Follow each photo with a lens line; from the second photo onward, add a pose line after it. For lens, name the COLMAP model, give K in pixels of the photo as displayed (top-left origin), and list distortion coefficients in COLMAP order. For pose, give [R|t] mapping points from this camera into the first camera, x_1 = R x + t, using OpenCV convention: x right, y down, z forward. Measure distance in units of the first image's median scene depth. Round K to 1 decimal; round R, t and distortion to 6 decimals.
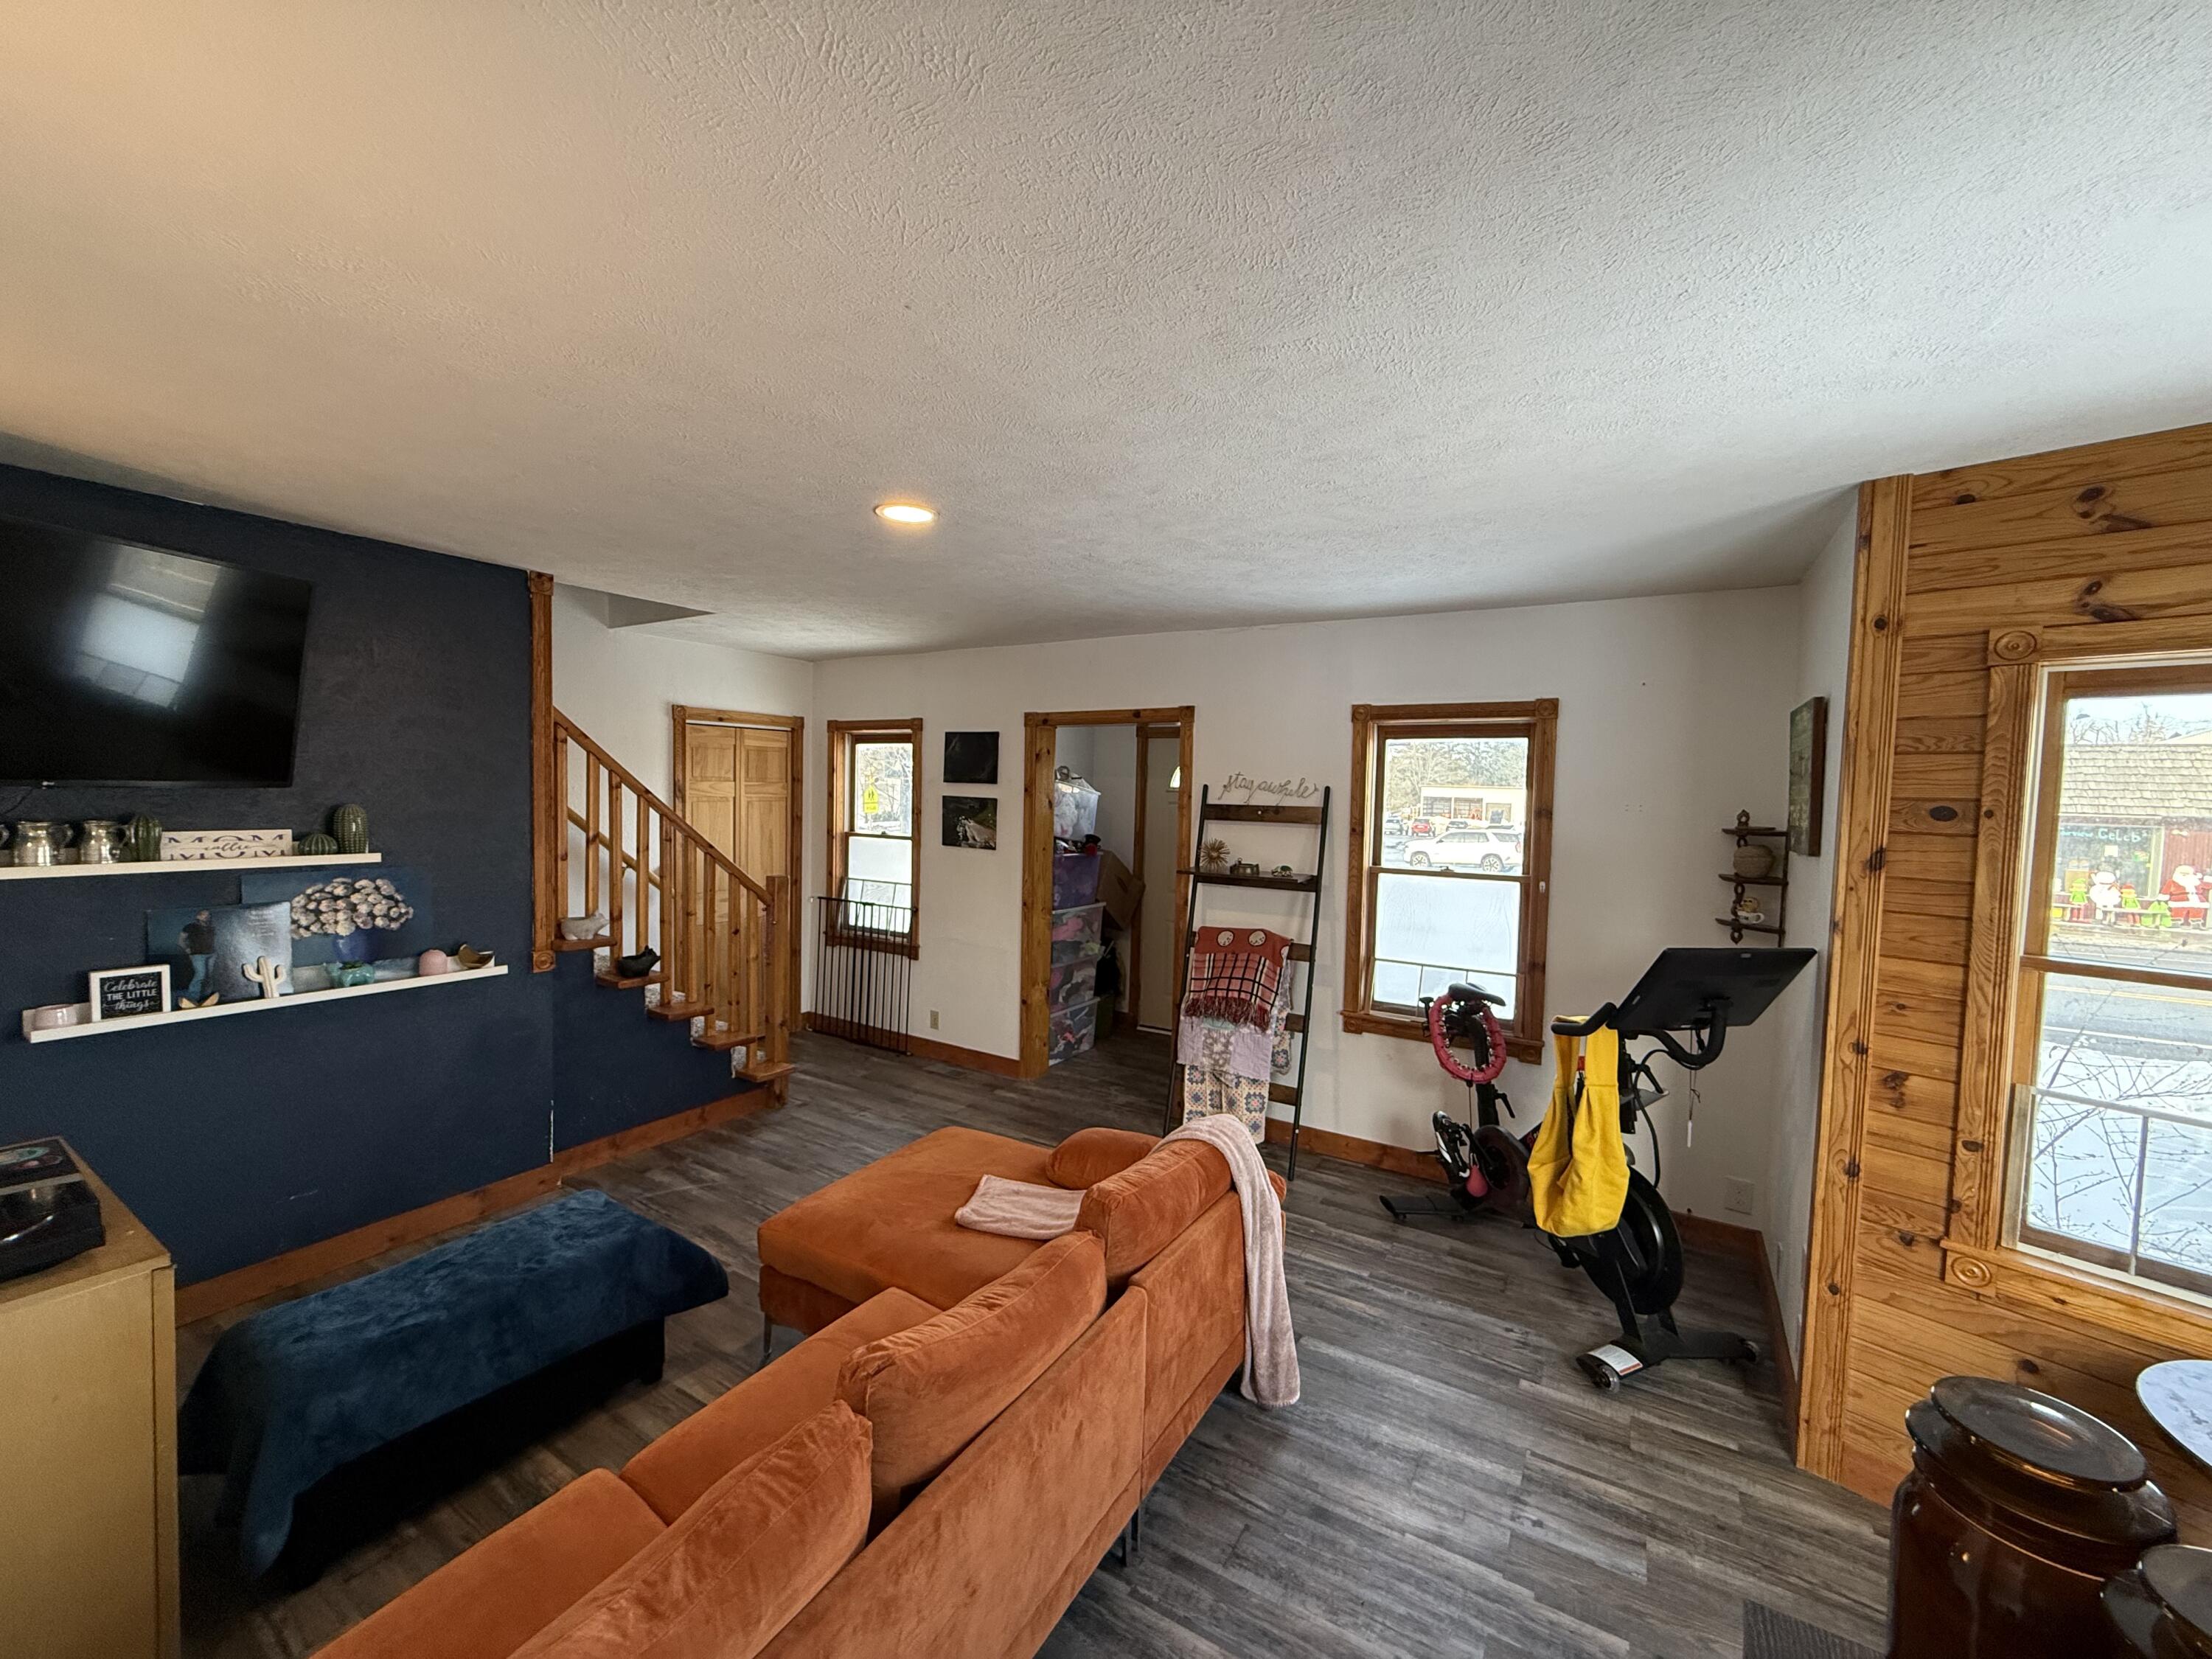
lens RADIAL K [[876.5, 0, 1102.1], [0, 876.5, 827.3], [0, 0, 1]] dist [0.000627, -0.000257]
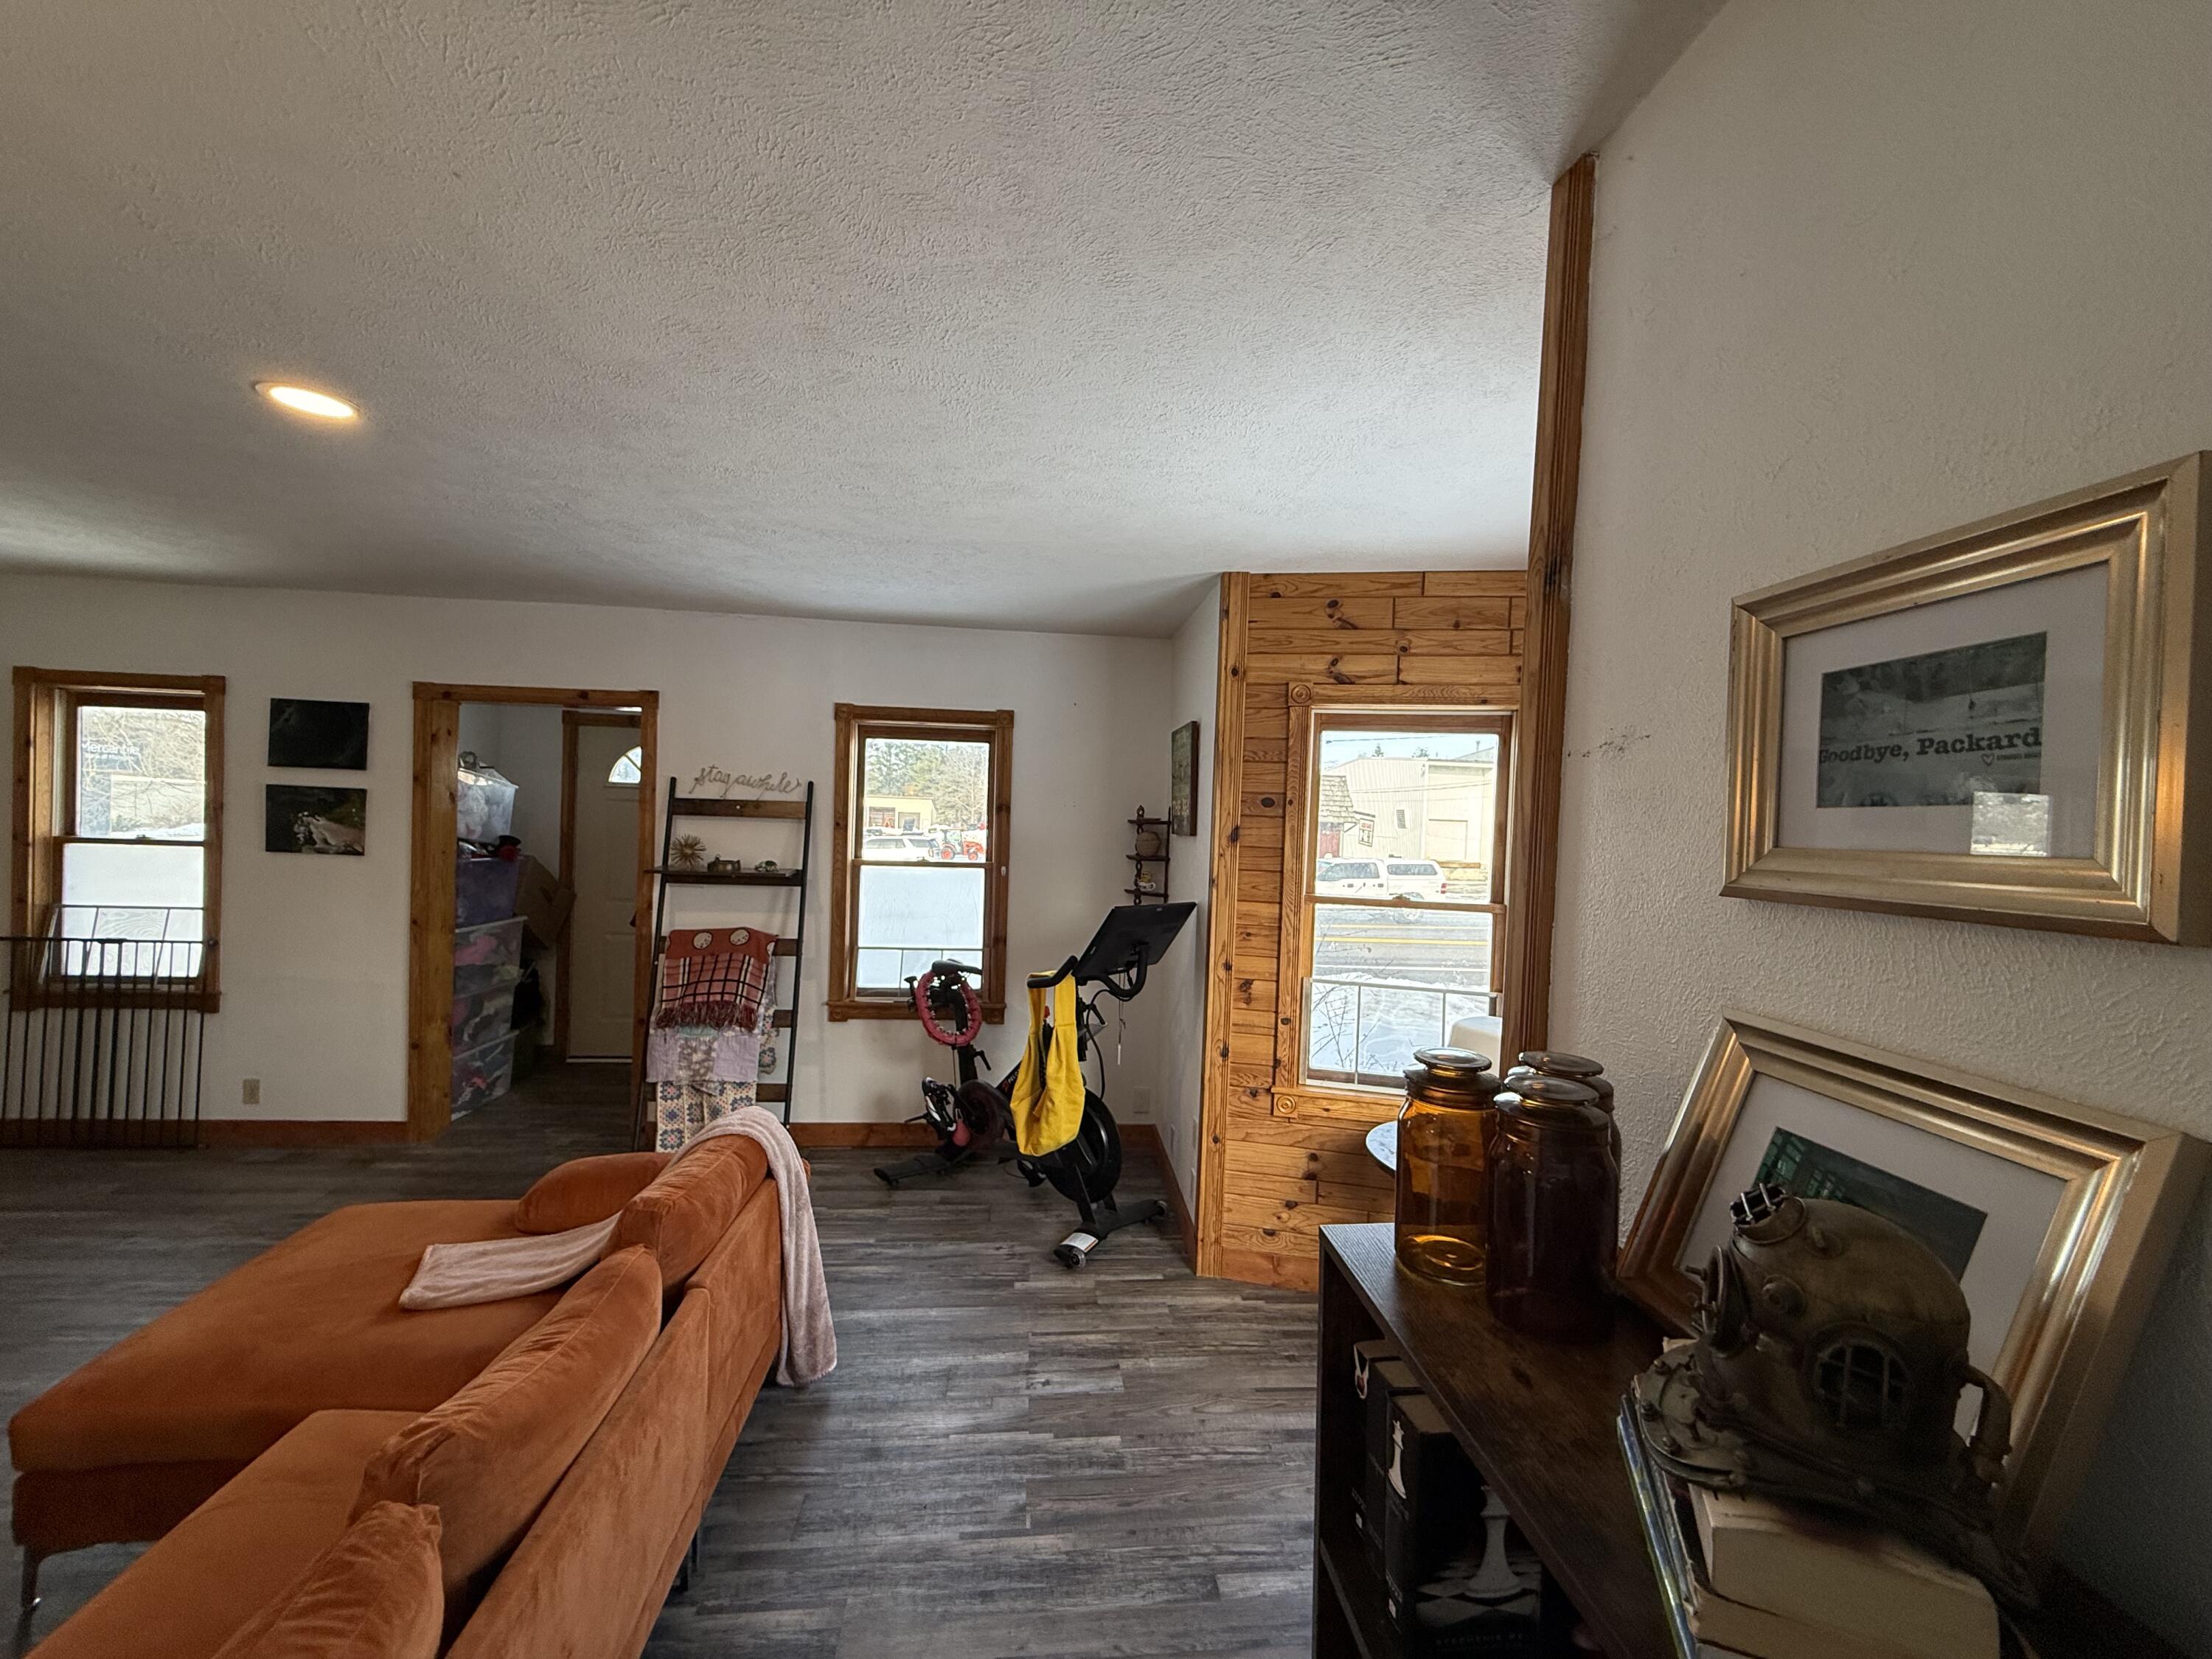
lens RADIAL K [[876.5, 0, 1104.8], [0, 876.5, 825.0], [0, 0, 1]] dist [0.000627, -0.000257]
pose [[0.800327, -0.003948, 0.599551, -0.130156], [0.010927, 0.999908, -0.008002, 0.025686], [-0.599465, 0.012955, 0.800296, -0.023636]]
